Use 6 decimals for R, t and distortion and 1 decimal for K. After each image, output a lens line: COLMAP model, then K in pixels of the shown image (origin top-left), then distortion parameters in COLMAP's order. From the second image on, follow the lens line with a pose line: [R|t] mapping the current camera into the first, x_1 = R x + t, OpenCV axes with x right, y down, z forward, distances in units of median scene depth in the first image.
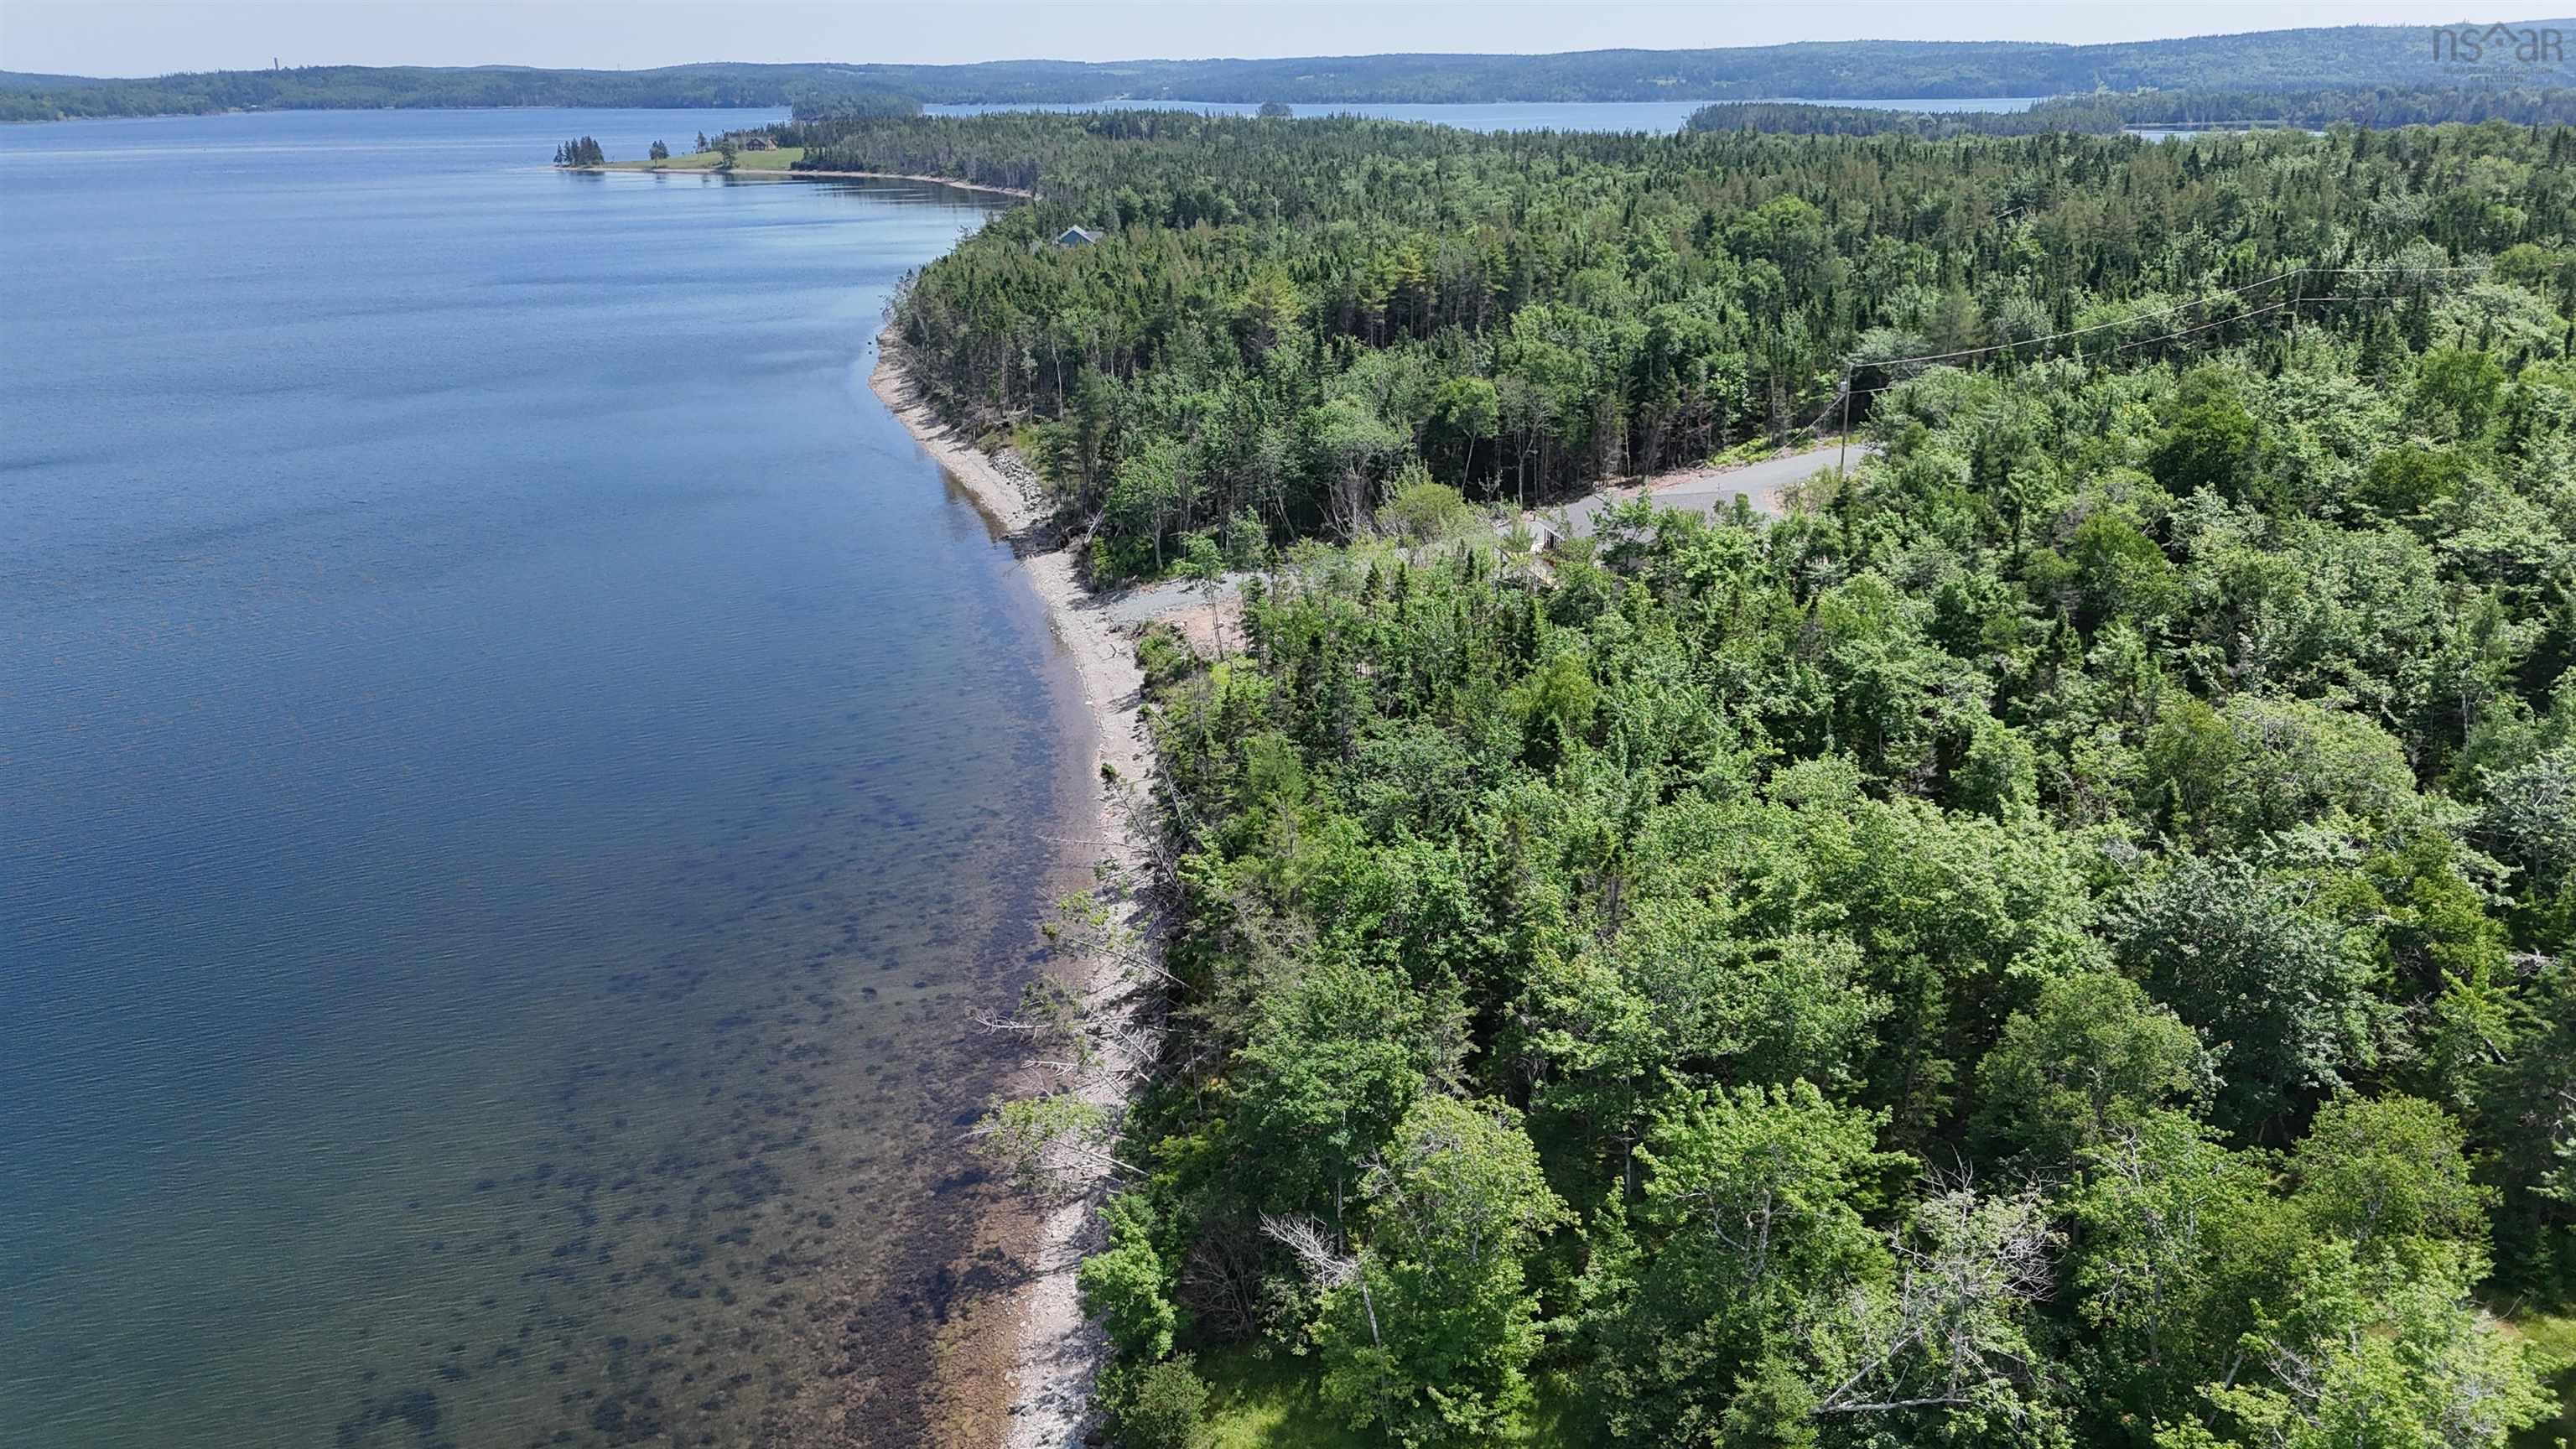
lens RADIAL K [[1887.5, 0, 1288.0], [0, 1887.5, 724.5], [0, 0, 1]] dist [0.061861, -0.086416]
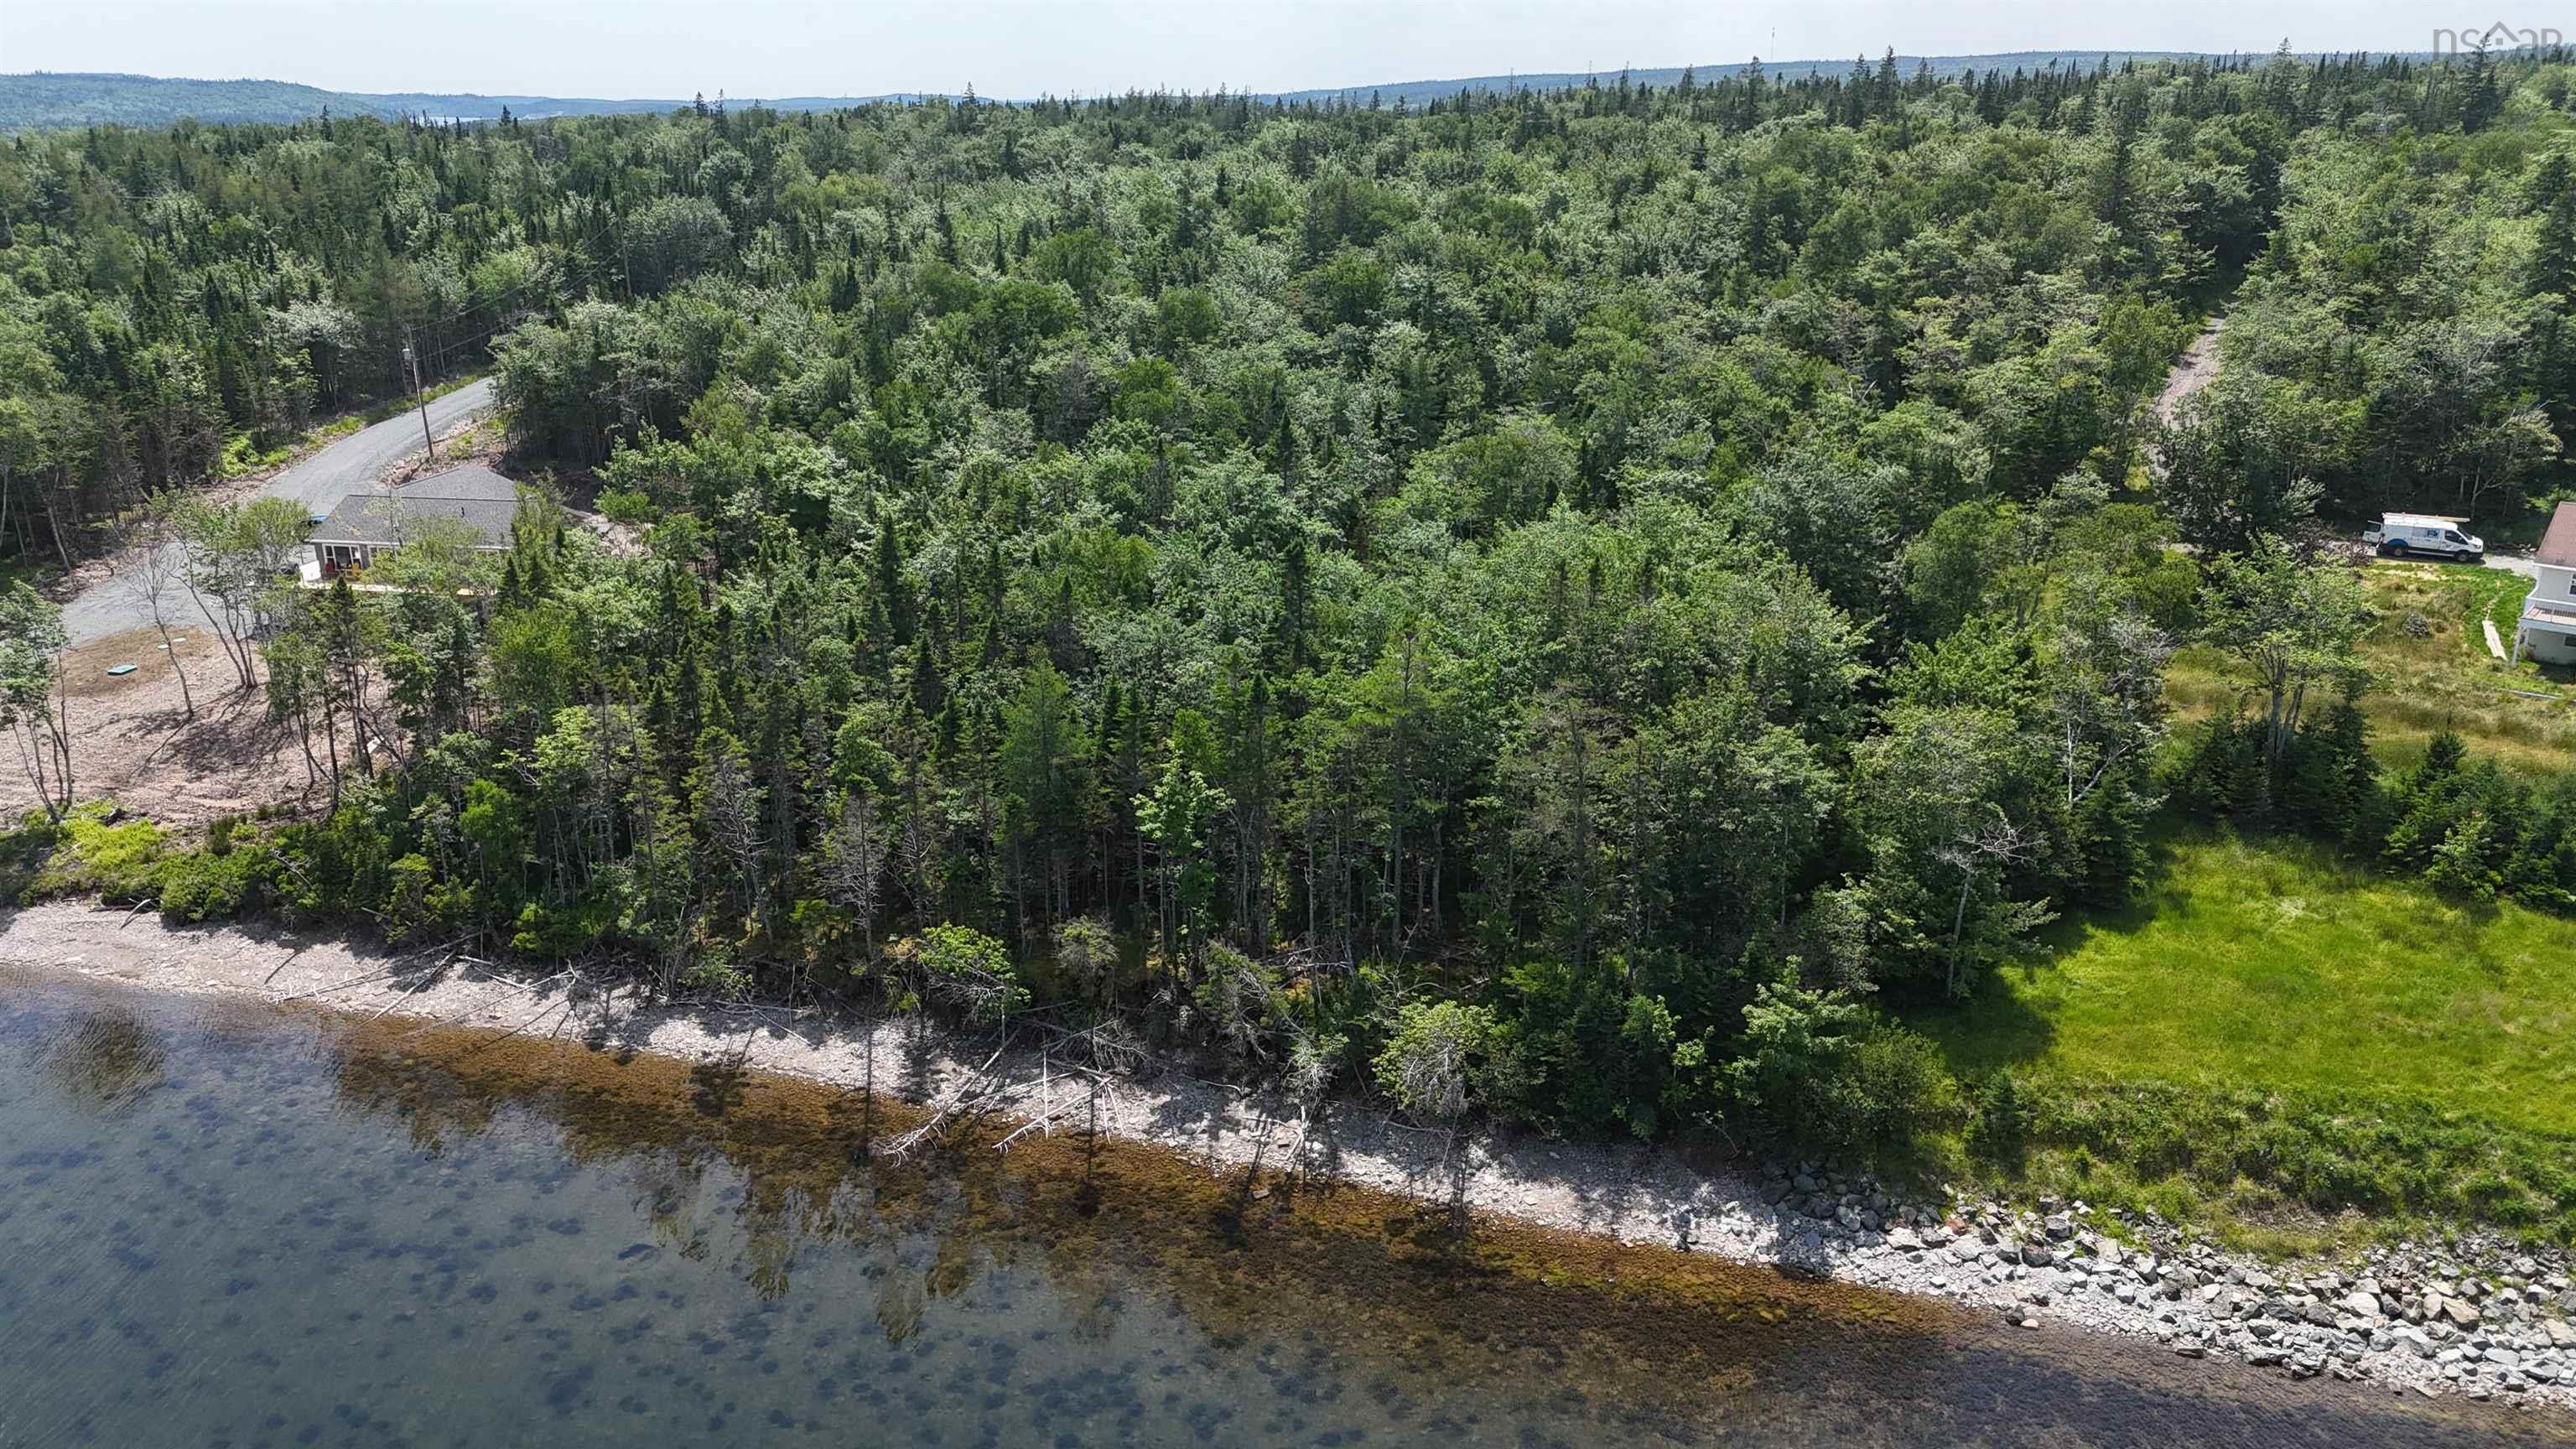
lens RADIAL K [[1880.4, 0, 1301.9], [0, 1880.4, 733.2], [0, 0, 1]] dist [0.066310, -0.066257]
pose [[0.373149, -0.291085, 0.880925, -0.353753], [0.309494, 0.934172, 0.177582, -0.037118], [-0.874627, 0.206376, 0.438675, 0.258310]]
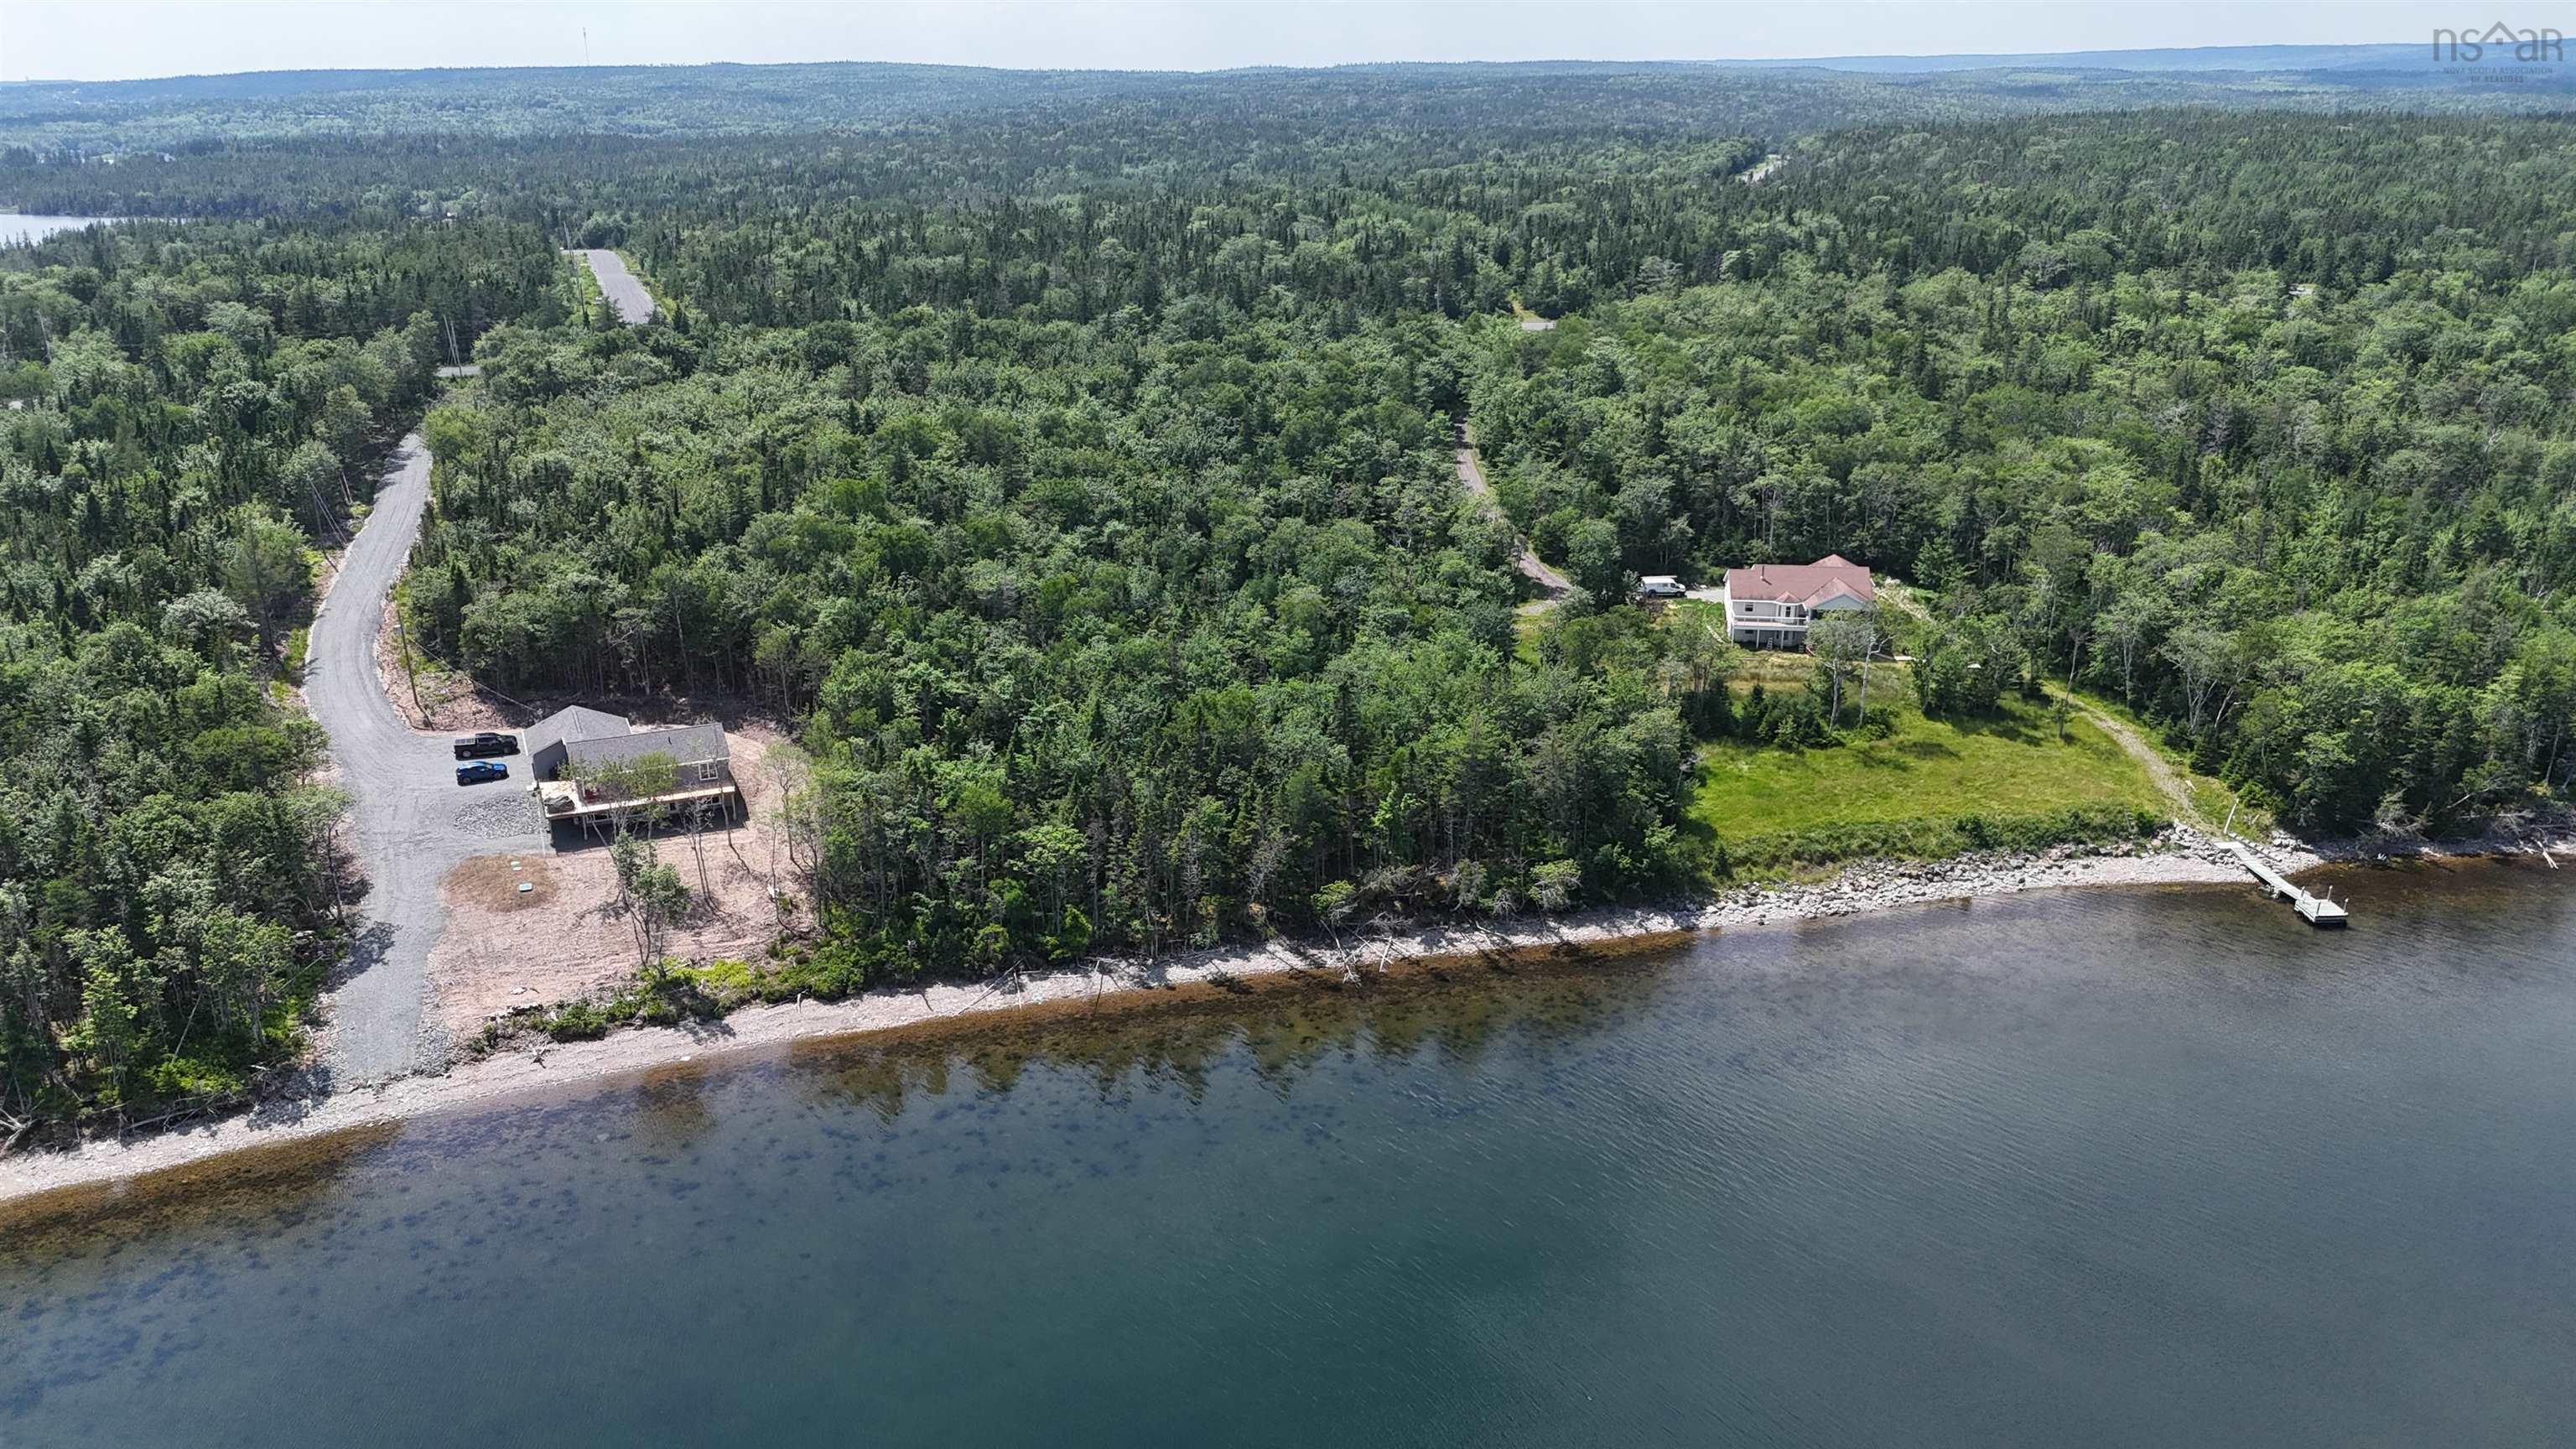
lens RADIAL K [[1840.3, 0, 1270.3], [0, 1840.3, 724.3], [0, 0, 1]] dist [0.066603, -0.063076]
pose [[-0.180167, -0.310483, 0.933349, -0.805379], [0.333104, 0.873552, 0.354892, -0.323634], [-0.925517, 0.374842, -0.053962, 0.543771]]
